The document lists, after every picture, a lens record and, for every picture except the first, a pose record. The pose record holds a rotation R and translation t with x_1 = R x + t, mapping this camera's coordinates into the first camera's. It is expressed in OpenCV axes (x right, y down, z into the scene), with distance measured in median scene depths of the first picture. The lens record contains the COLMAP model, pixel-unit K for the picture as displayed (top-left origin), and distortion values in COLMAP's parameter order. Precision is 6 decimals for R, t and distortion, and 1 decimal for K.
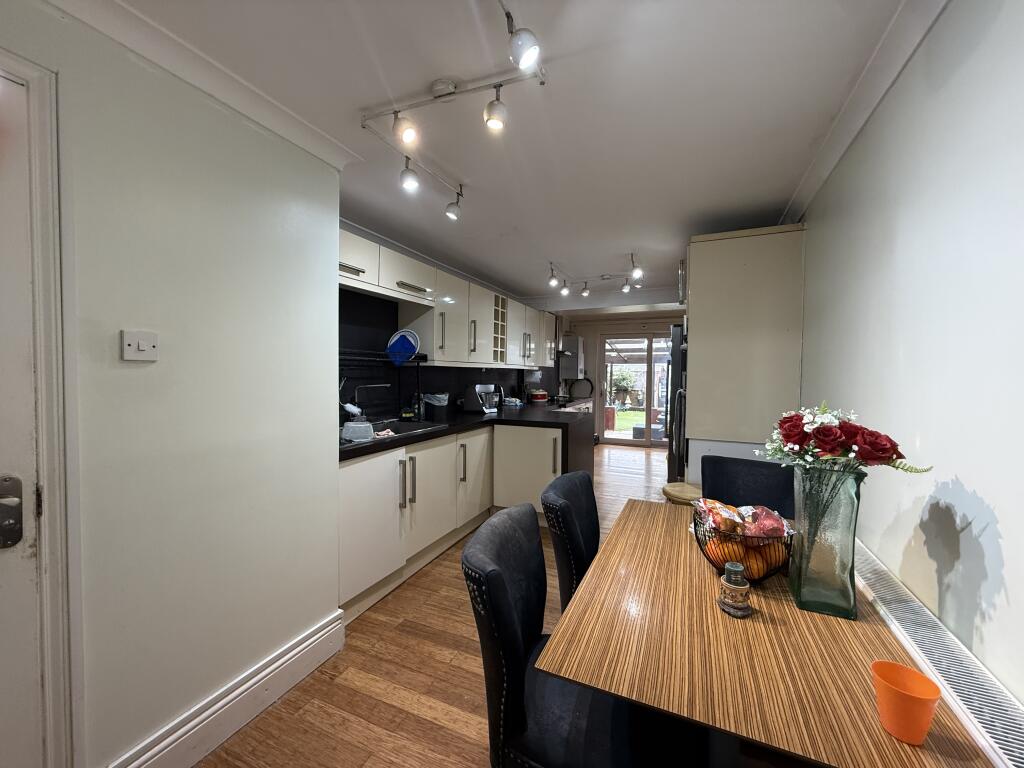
lens RADIAL K [[406.0, 0, 509.6], [0, 406.0, 387.5], [0, 0, 1]] dist [0.000903, 0.000003]
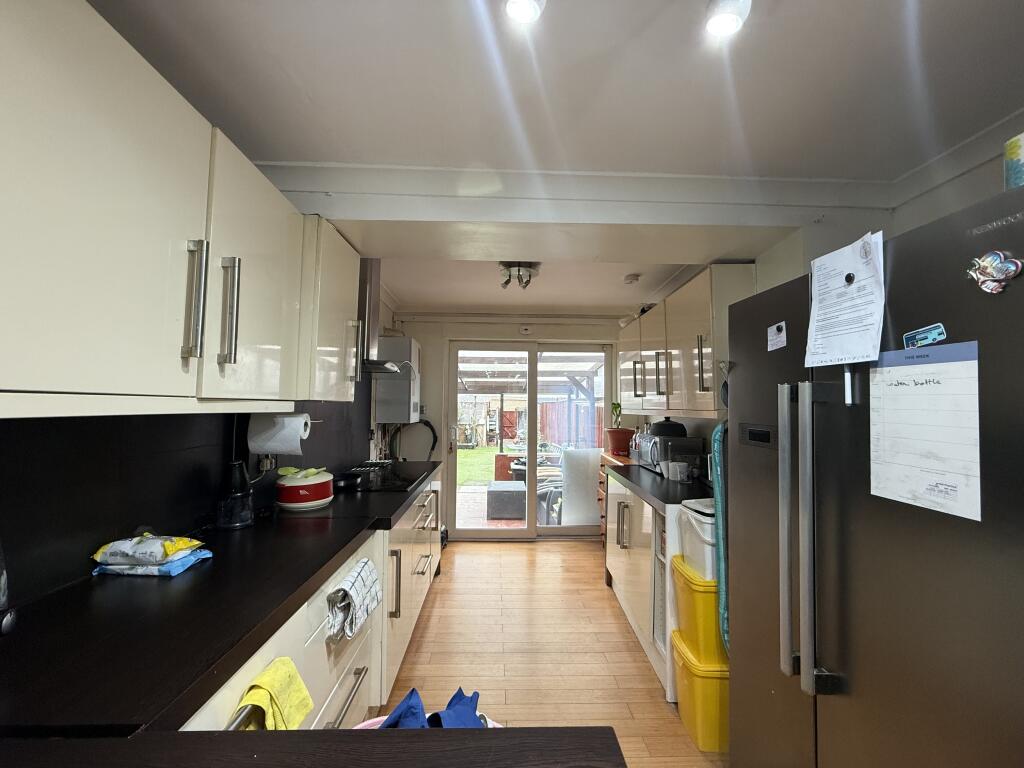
lens RADIAL K [[406.0, 0, 507.4], [0, 406.0, 391.7], [0, 0, 1]] dist [0.000903, 0.000003]
pose [[0.902328, 0.015514, 0.430771, 0.062038], [0.011165, 0.998176, -0.059337, -0.029086], [-0.430905, 0.058351, 0.900509, 0.500407]]
